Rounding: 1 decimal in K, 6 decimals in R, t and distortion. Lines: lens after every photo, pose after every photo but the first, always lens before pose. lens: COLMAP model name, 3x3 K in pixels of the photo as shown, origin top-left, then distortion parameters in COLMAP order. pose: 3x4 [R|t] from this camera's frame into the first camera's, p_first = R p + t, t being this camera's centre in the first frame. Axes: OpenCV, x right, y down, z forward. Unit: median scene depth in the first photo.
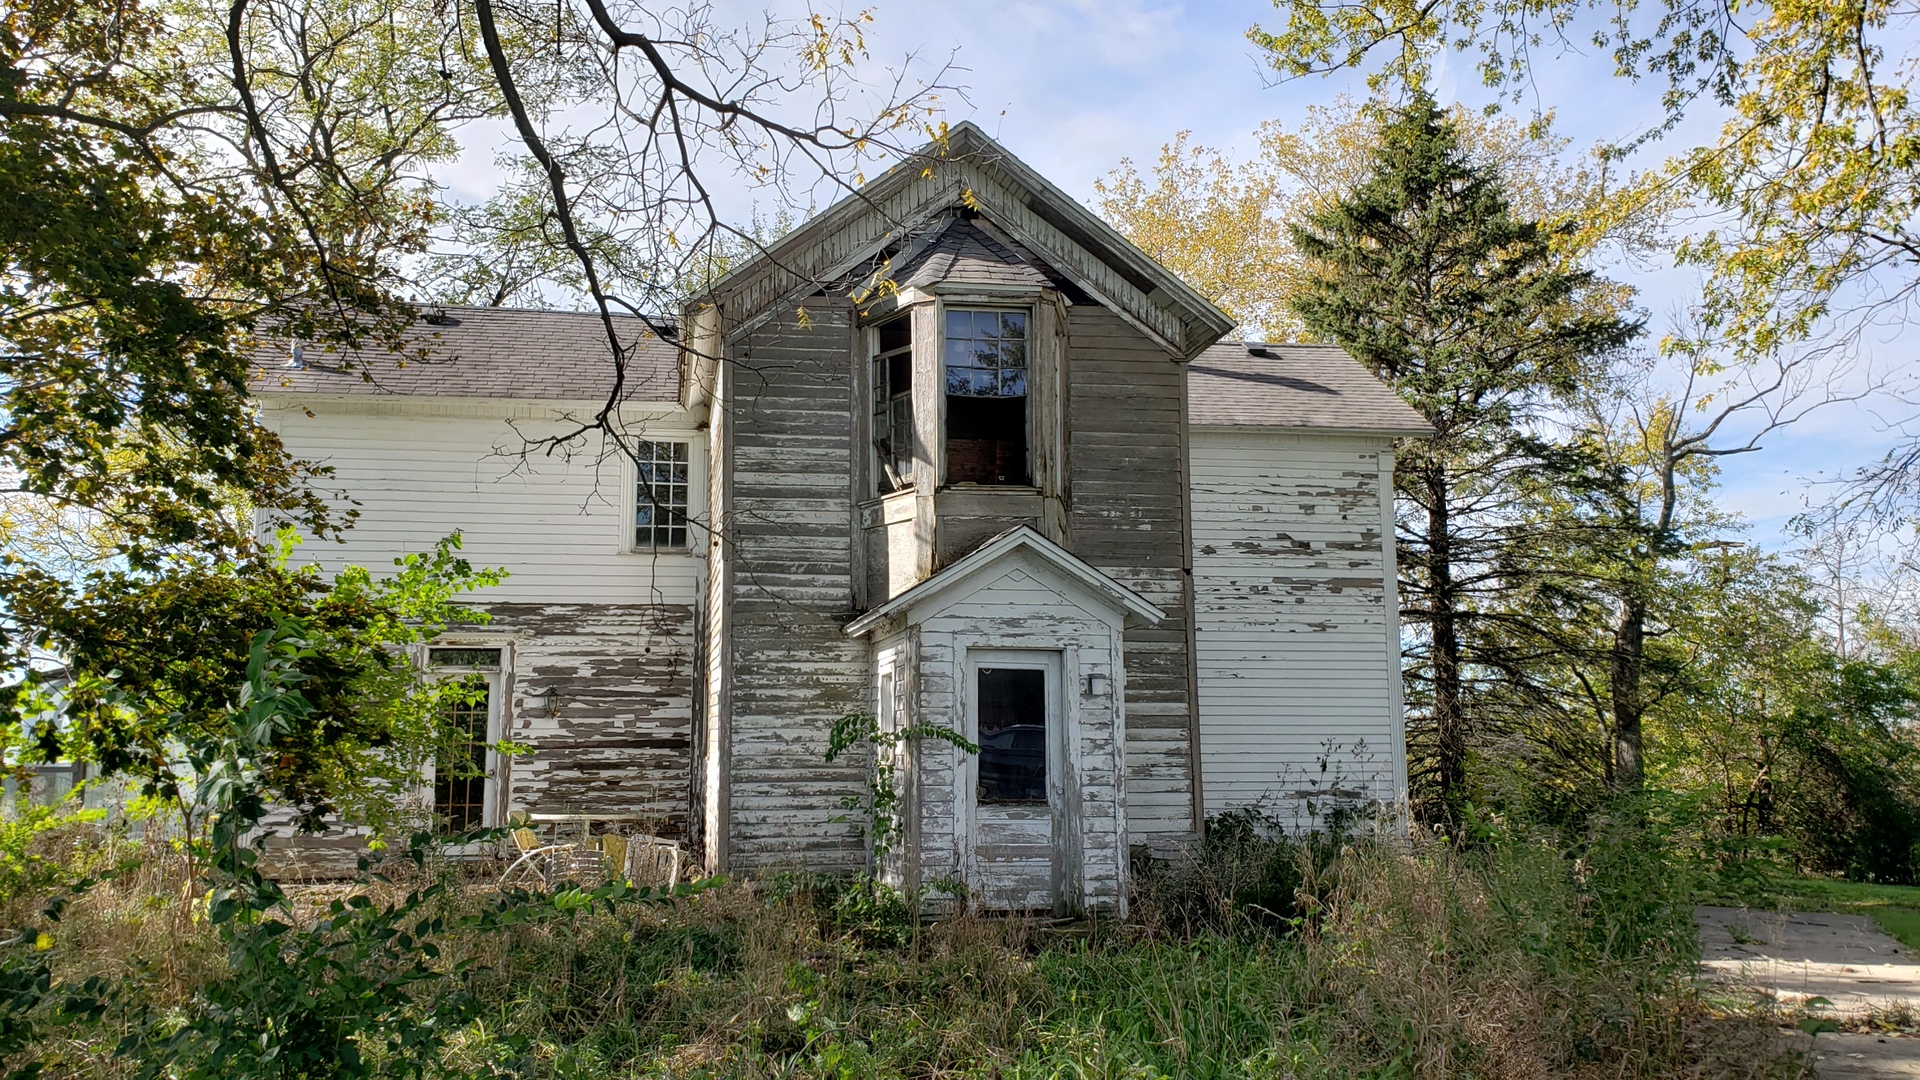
lens RADIAL K [[1472.6, 0, 959.2], [0, 1472.6, 538.0], [0, 0, 1]] dist [0.001740, 0.000127]
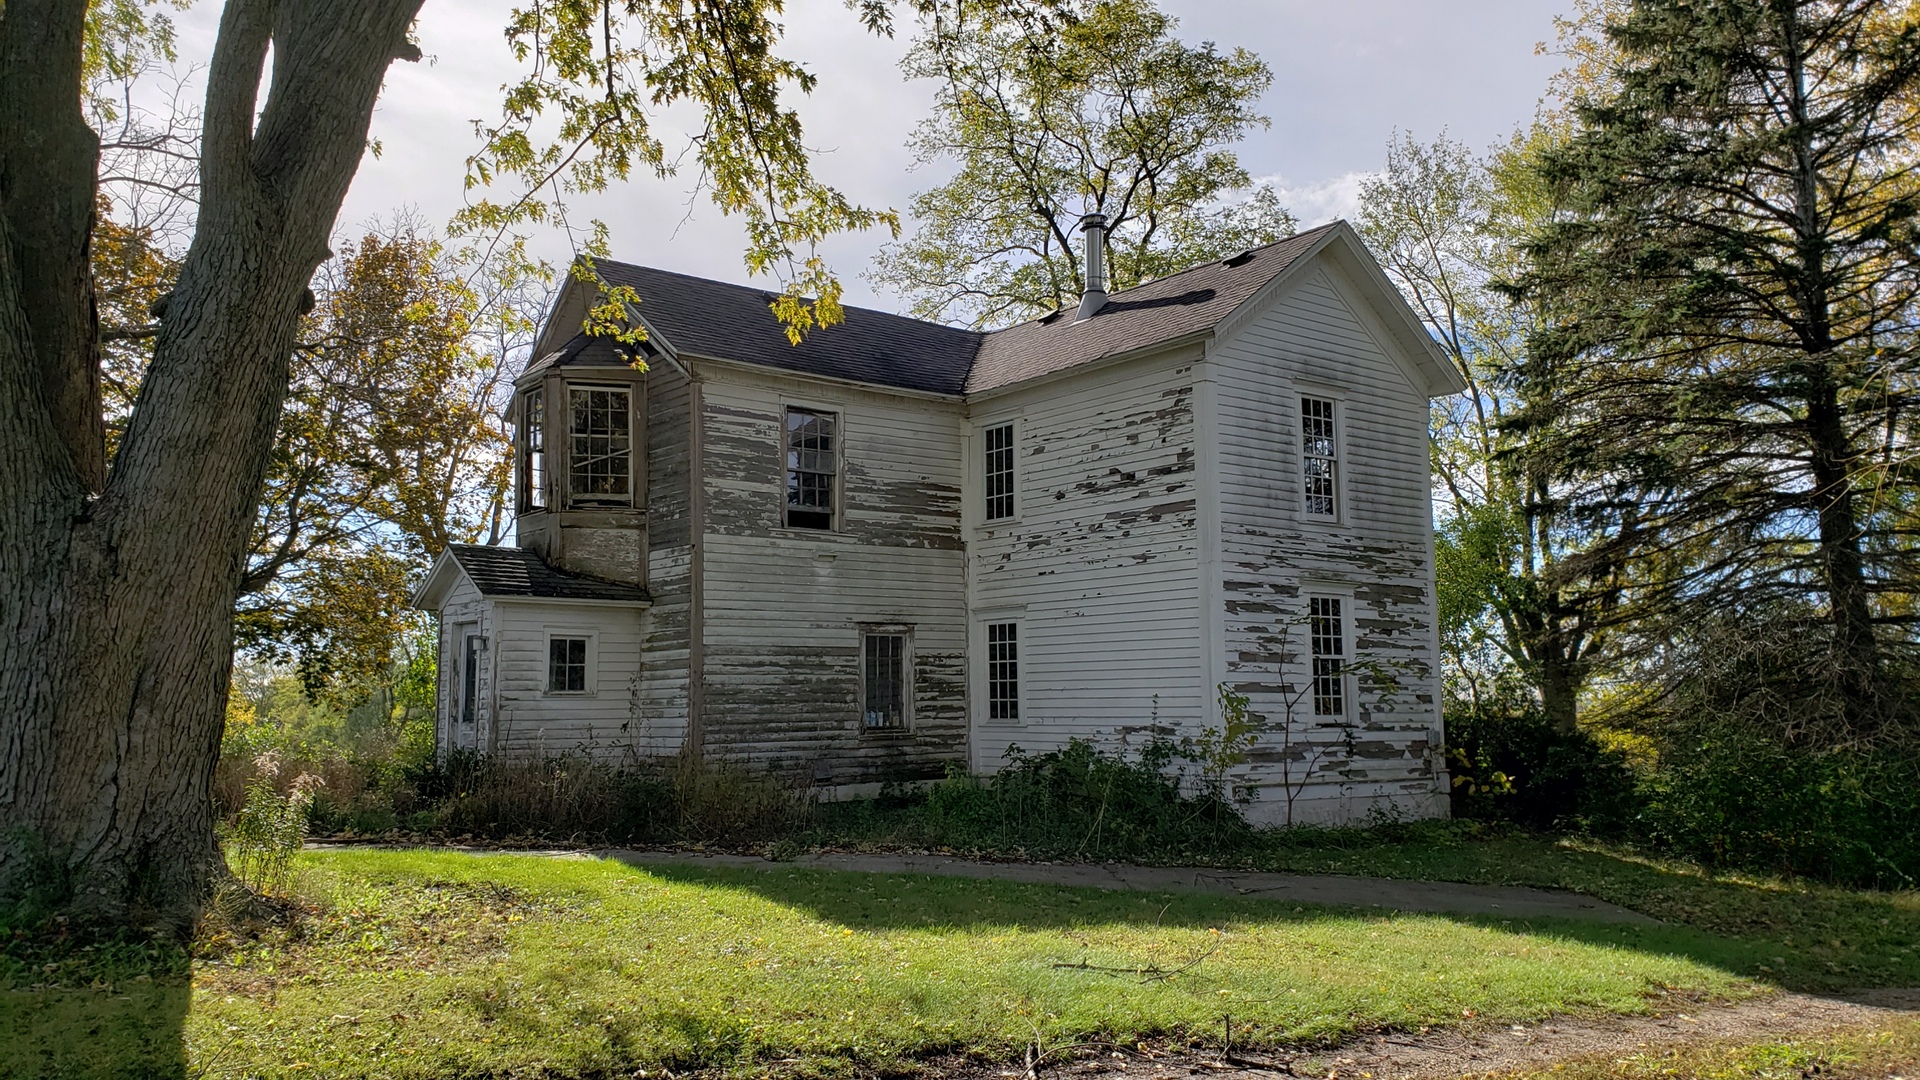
lens RADIAL K [[1472.6, 0, 959.6], [0, 1472.6, 541.2], [0, 0, 1]] dist [0.001740, 0.000127]
pose [[0.500377, -0.103938, -0.859546, 1.012364], [0.125010, 0.991039, -0.047065, 0.079175], [0.856735, -0.083901, 0.508887, 0.402578]]
